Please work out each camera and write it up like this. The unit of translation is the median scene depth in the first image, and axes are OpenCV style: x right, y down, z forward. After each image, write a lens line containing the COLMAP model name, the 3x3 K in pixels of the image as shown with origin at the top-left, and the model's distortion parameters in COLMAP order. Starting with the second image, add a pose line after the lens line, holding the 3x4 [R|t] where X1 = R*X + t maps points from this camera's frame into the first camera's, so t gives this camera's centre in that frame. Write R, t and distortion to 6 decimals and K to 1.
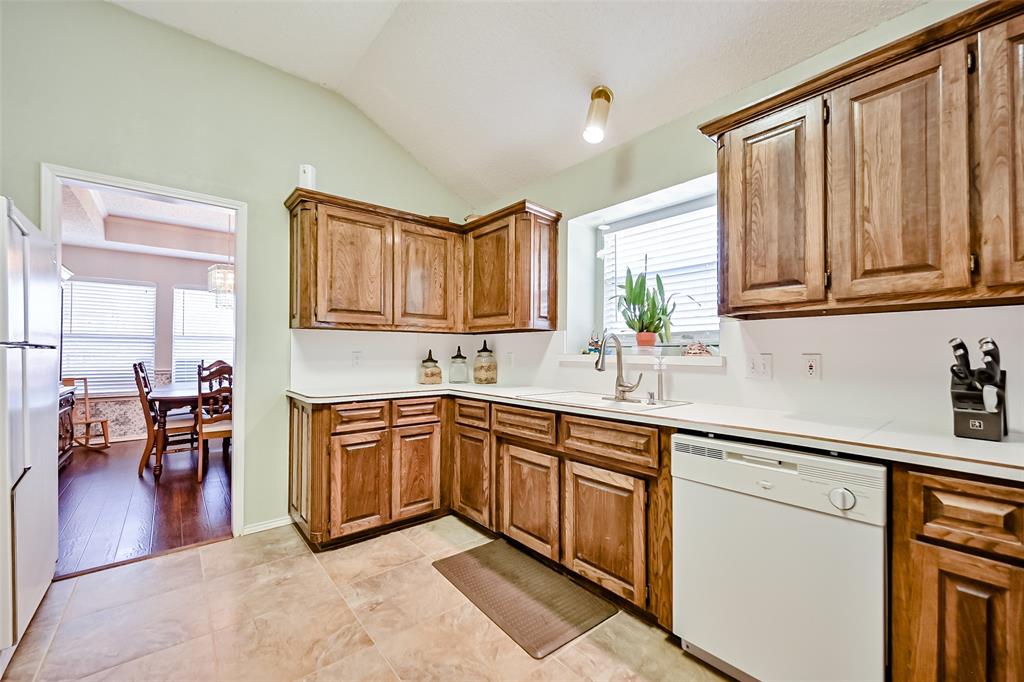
lens RADIAL K [[409.2, 0, 509.7], [0, 409.2, 350.8], [0, 0, 1]] dist [-0.002046, 0.000703]
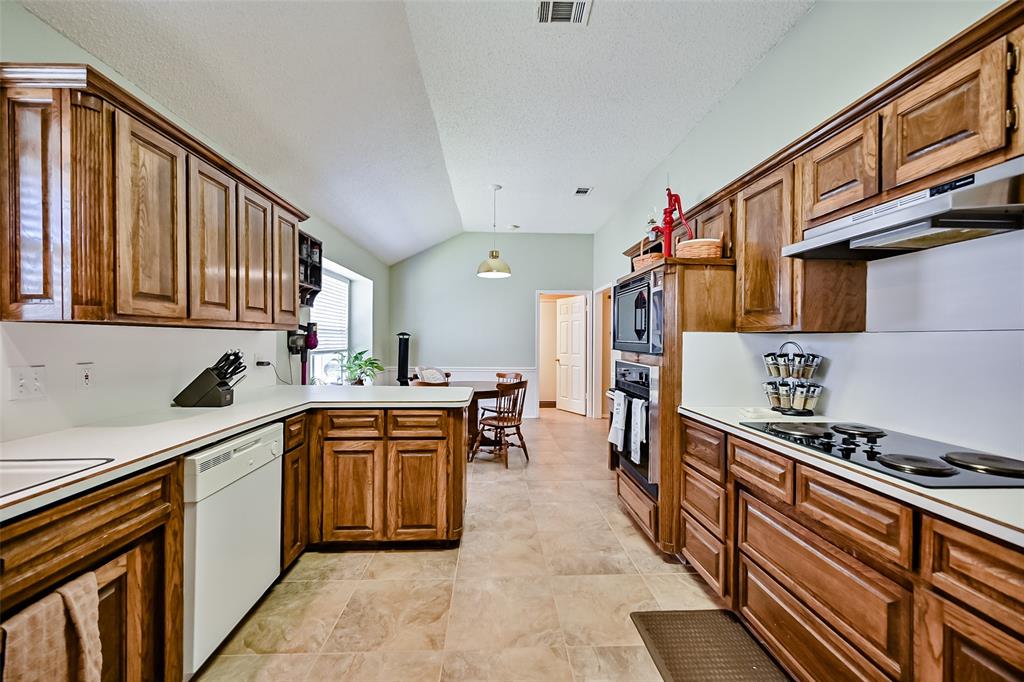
lens RADIAL K [[409.2, 0, 505.0], [0, 409.2, 338.0], [0, 0, 1]] dist [-0.002046, 0.000703]
pose [[-0.796170, -0.009630, 0.604997, -0.524704], [-0.016257, 0.999853, -0.005479, -0.051806], [-0.604855, -0.014197, -0.796209, 0.980835]]
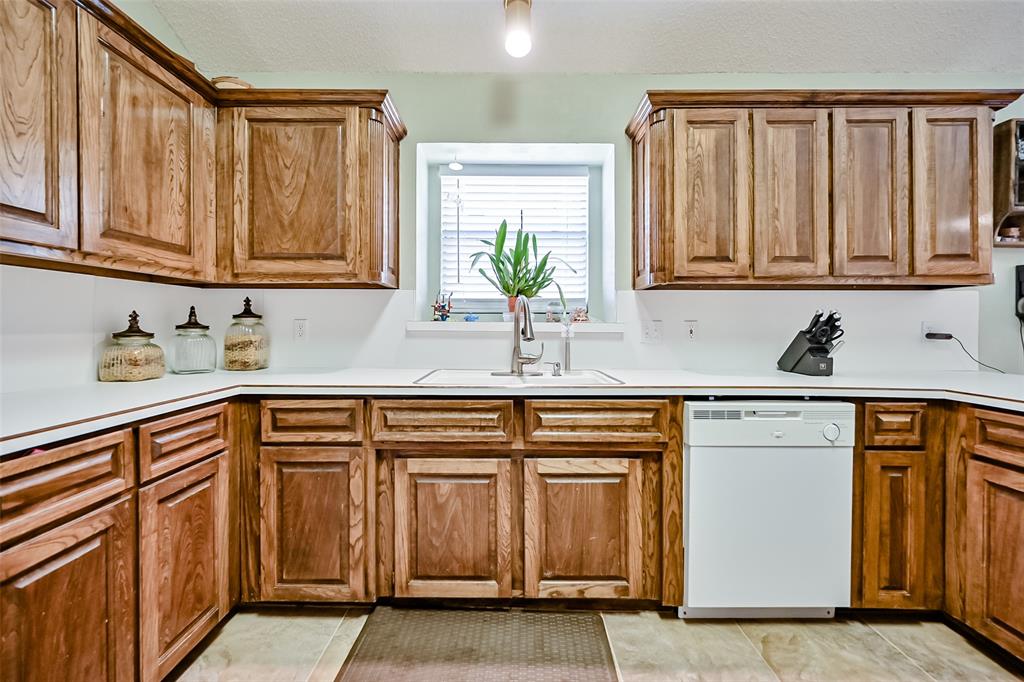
lens RADIAL K [[409.2, 0, 506.9], [0, 409.2, 329.4], [0, 0, 1]] dist [-0.002046, 0.000703]
pose [[0.645903, -0.010336, 0.763349, -0.455681], [-0.005676, 0.999816, 0.018341, 0.012146], [-0.763398, -0.016179, 0.645725, 0.530401]]
